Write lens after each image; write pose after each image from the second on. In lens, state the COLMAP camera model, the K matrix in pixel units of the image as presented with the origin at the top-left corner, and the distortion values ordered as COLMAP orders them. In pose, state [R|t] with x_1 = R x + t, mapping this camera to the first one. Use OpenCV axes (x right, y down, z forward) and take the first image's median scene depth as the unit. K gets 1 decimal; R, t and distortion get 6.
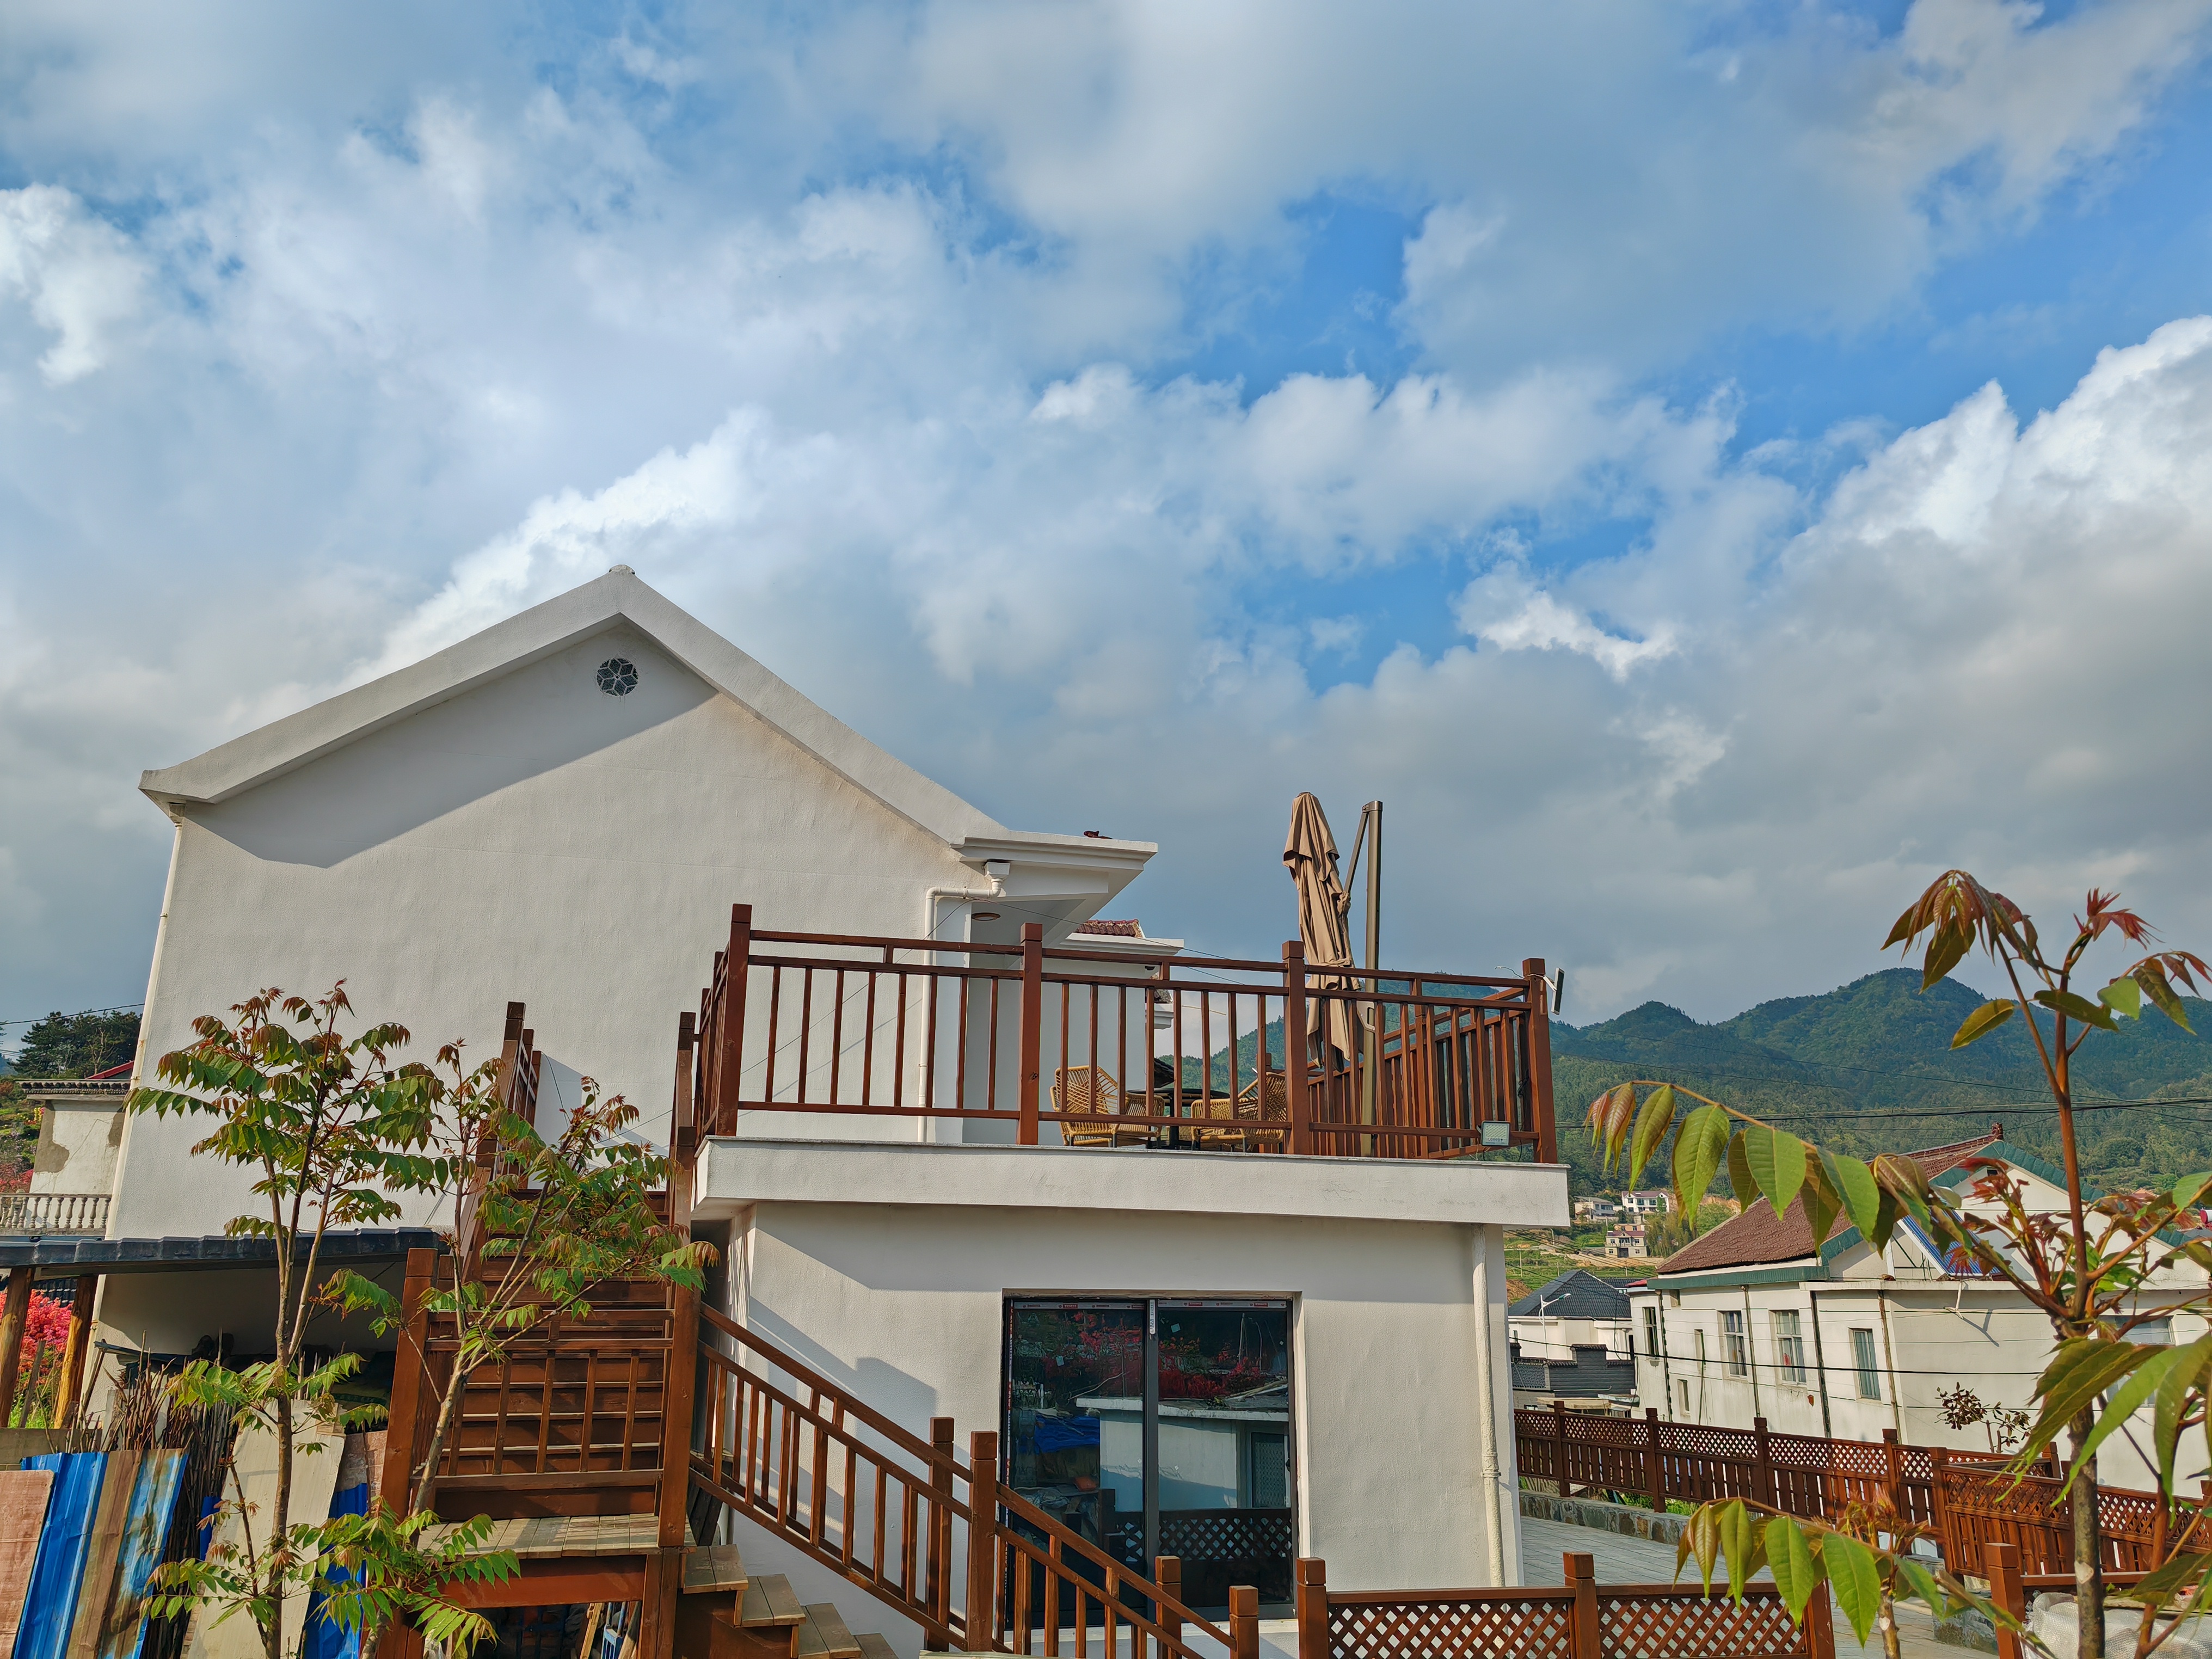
lens RADIAL K [[1664.2, 0, 1111.5], [0, 1664.2, 820.8], [0, 0, 1]] dist [0.000394, -0.009699]
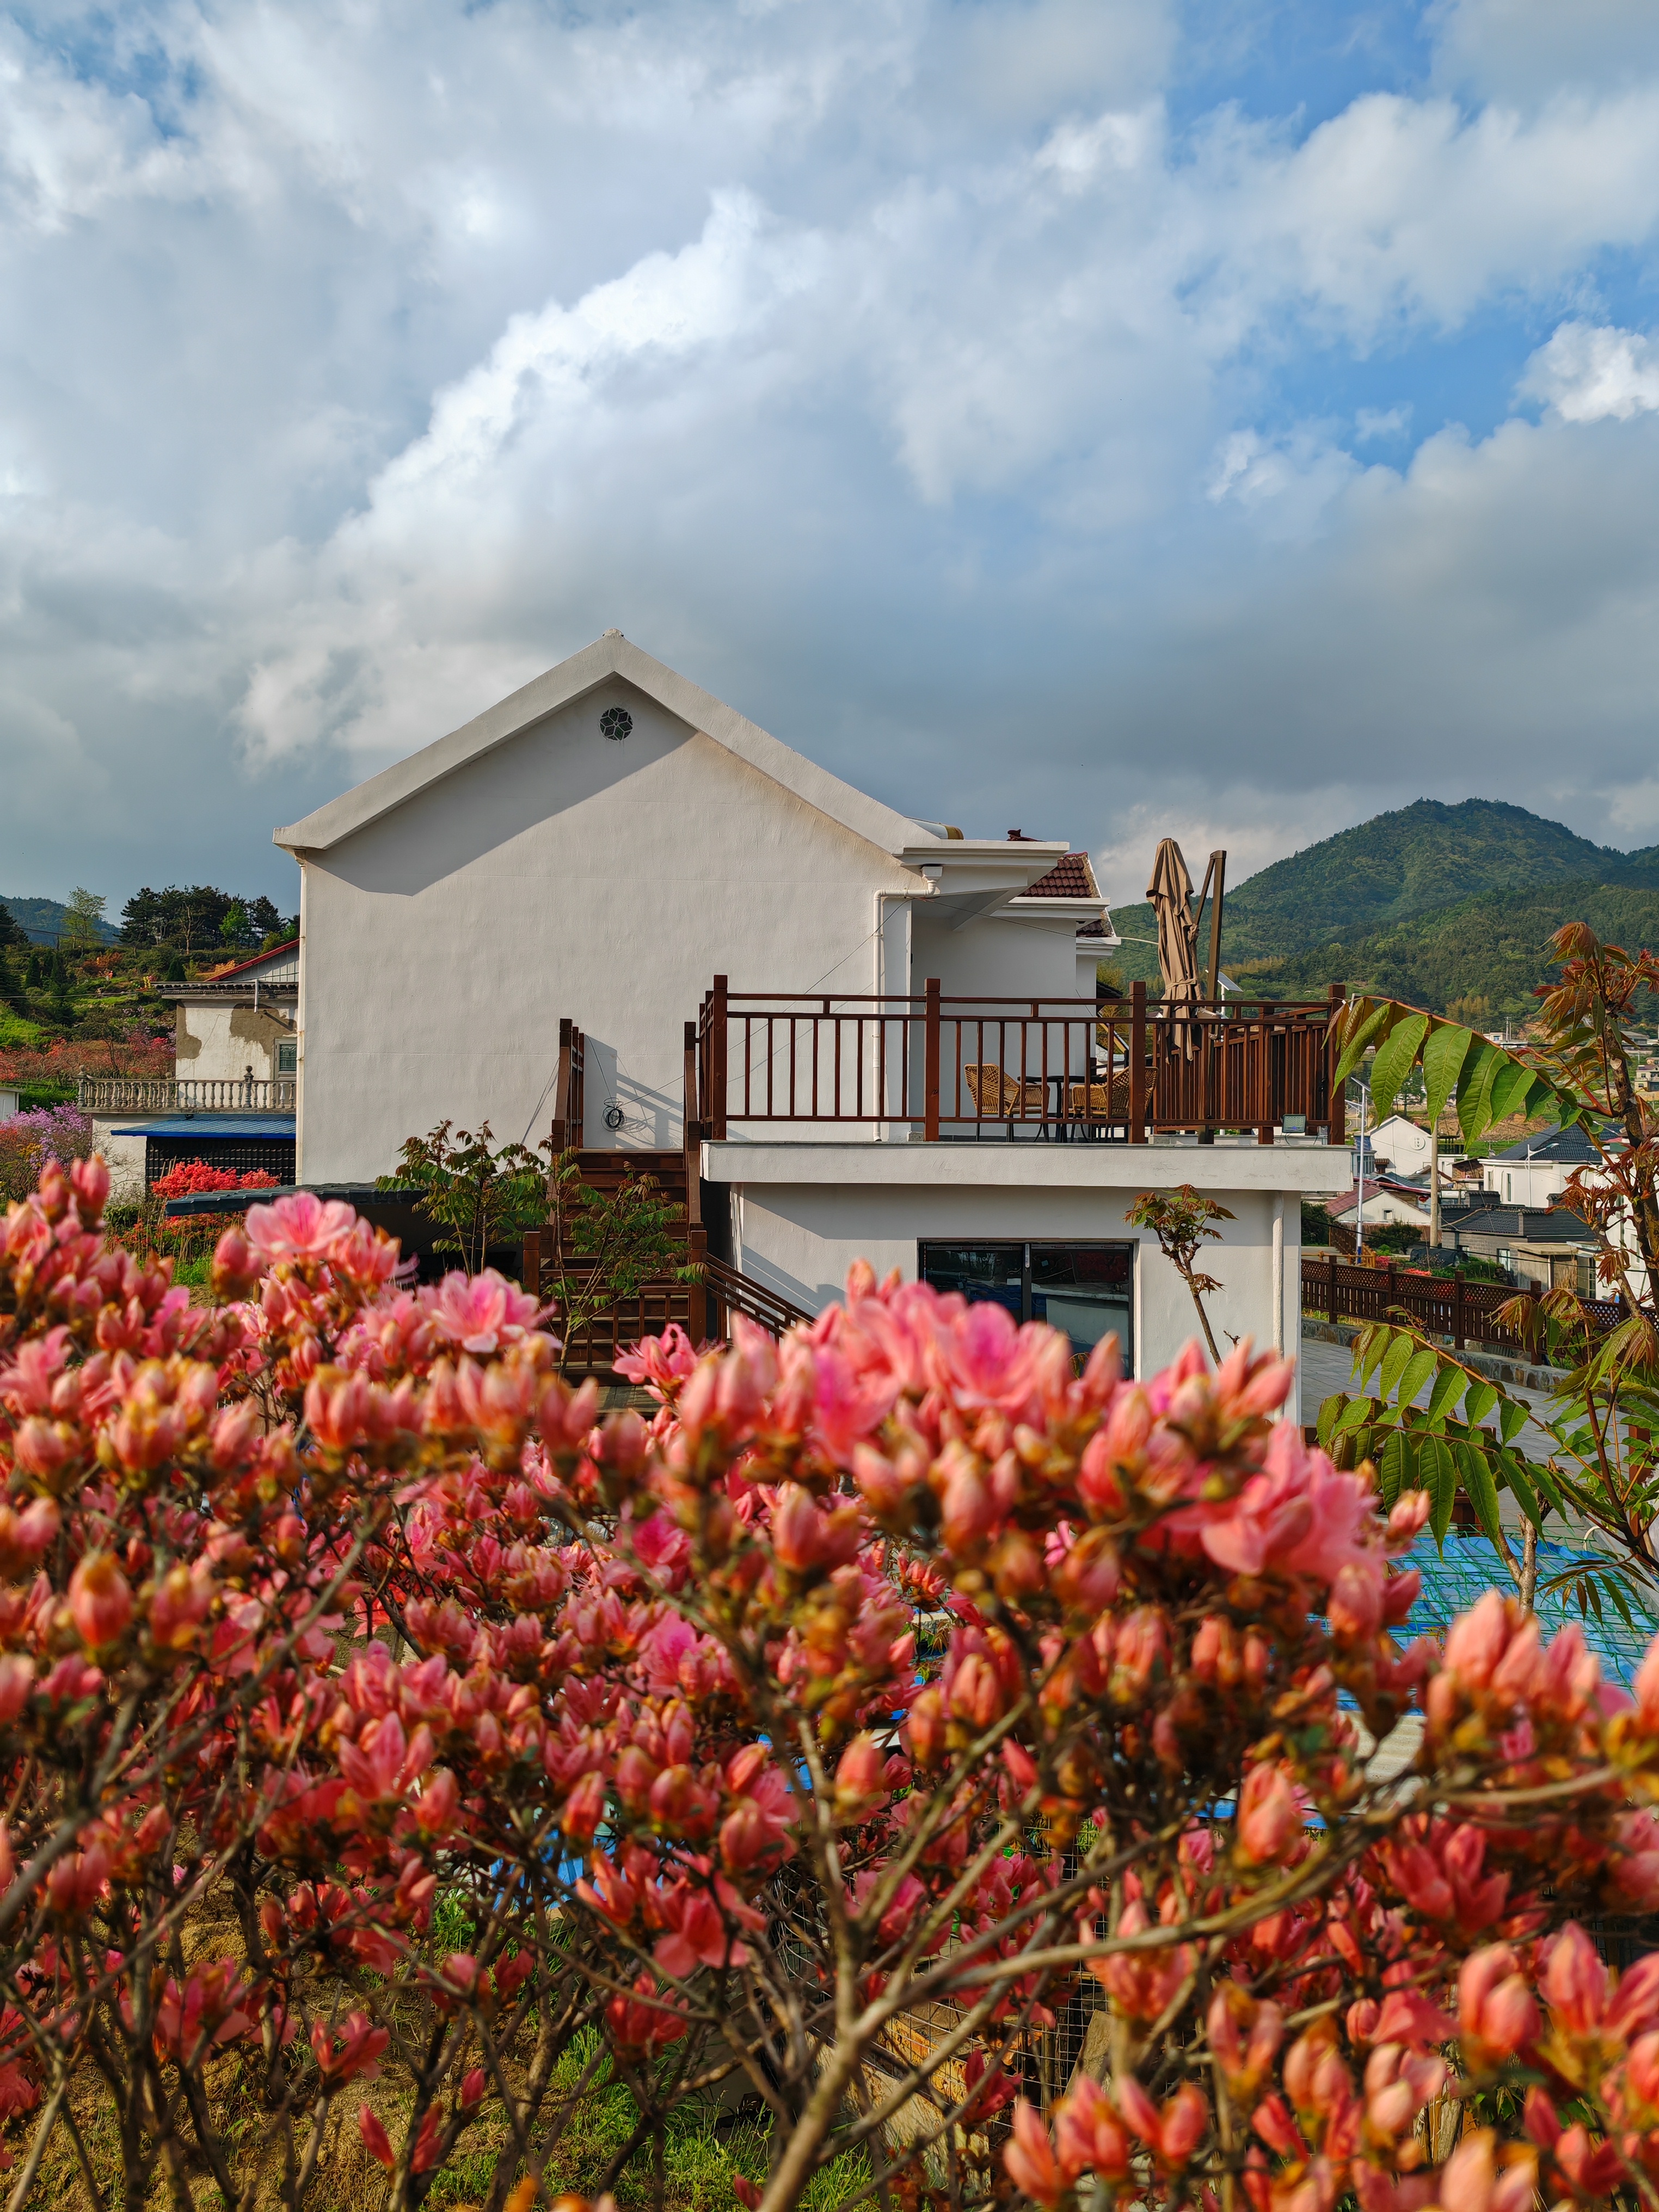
lens RADIAL K [[1664.2, 0, 825.9], [0, 1664.2, 1118.1], [0, 0, 1]] dist [0.000394, -0.009699]
pose [[0.984710, 0.000457, -0.174199, 0.085101], [0.046620, 0.962829, 0.266058, -0.160230], [0.167845, -0.270111, 0.948087, -0.265144]]
